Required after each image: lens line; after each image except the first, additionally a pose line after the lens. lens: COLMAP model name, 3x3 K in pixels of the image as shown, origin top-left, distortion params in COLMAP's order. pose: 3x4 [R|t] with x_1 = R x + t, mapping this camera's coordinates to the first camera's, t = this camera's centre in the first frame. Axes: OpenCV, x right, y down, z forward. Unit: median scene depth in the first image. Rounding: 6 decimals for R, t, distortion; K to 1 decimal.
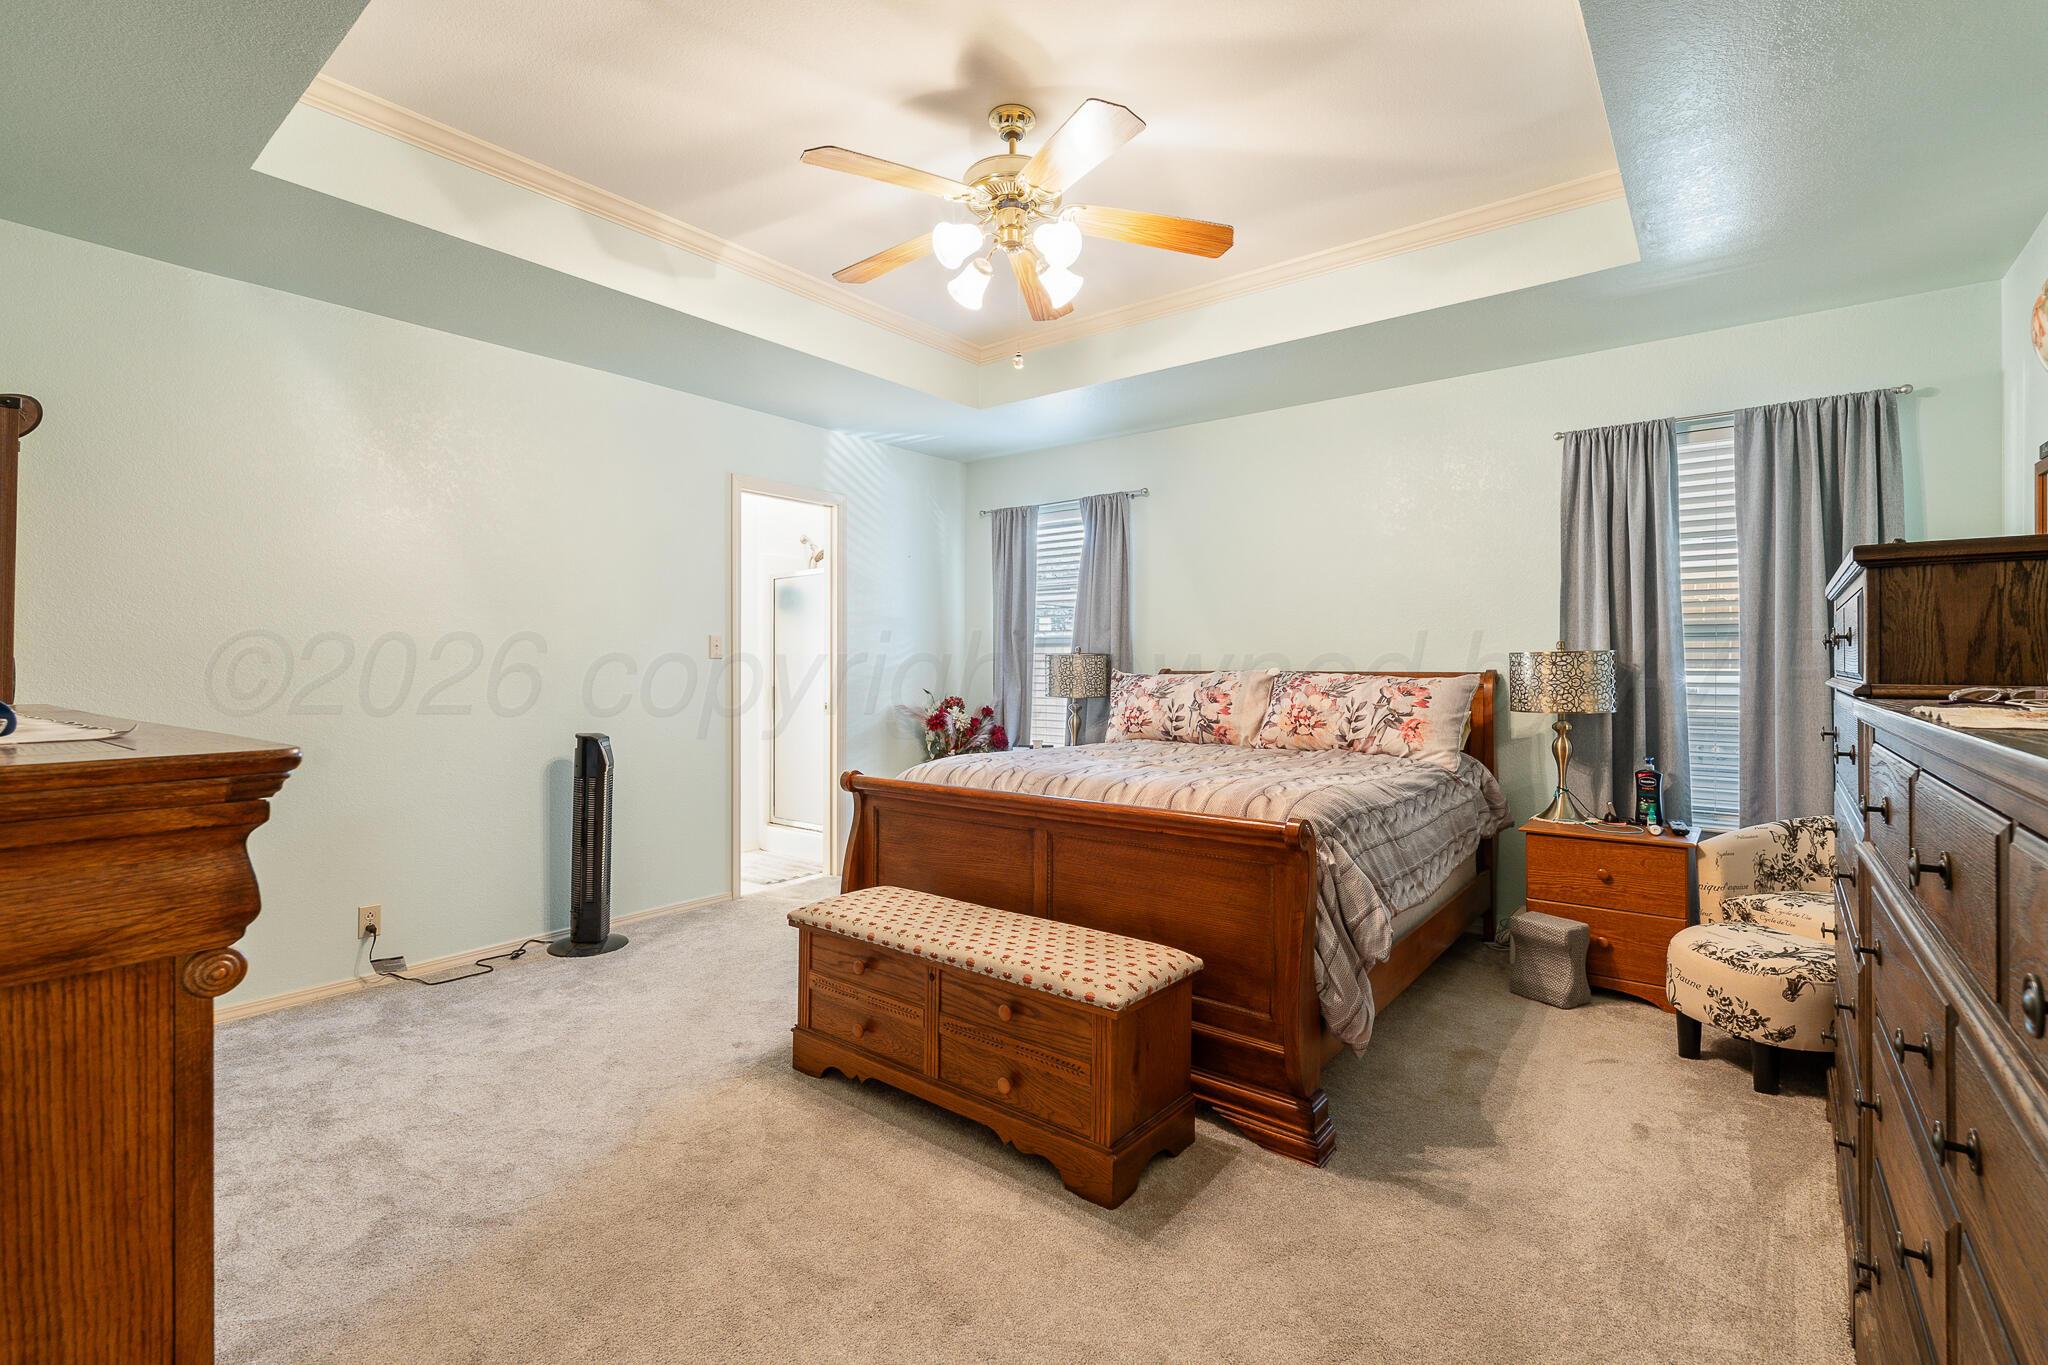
lens RADIAL K [[907.3, 0, 1025.0], [0, 907.3, 660.7], [0, 0, 1]] dist [-0.000665, 0.000015]
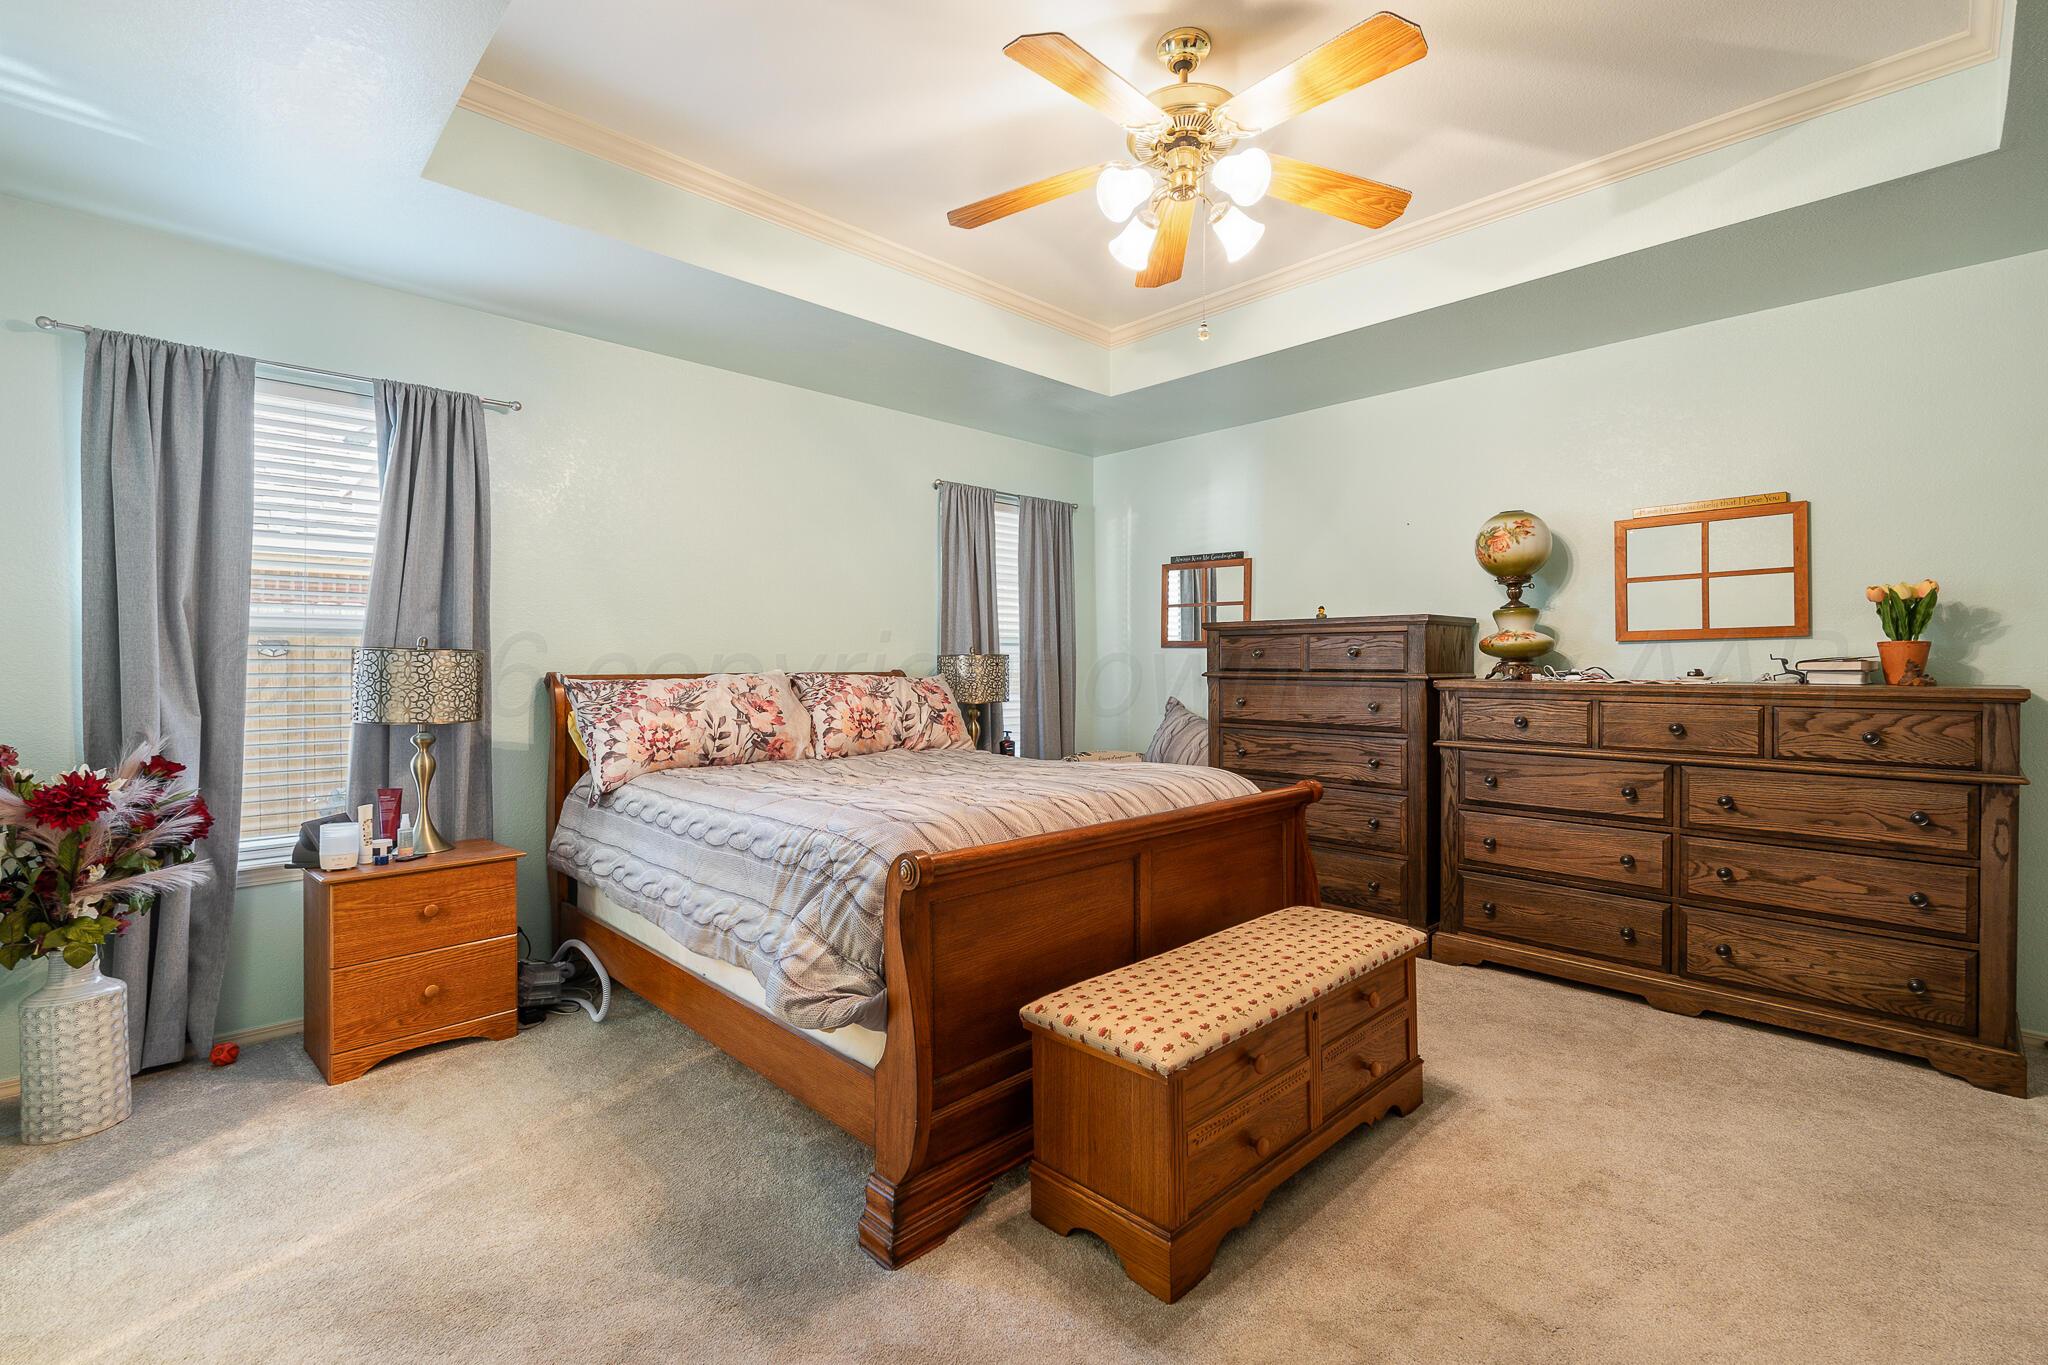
lens RADIAL K [[904.3, 0, 1024.3], [0, 904.3, 685.7], [0, 0, 1]] dist [-0.000442, 0.000412]
pose [[0.146137, -0.018878, 0.989084, -0.577596], [0.005002, 0.999819, 0.018344, 0.008409], [-0.989252, 0.002267, 0.146205, 0.651316]]
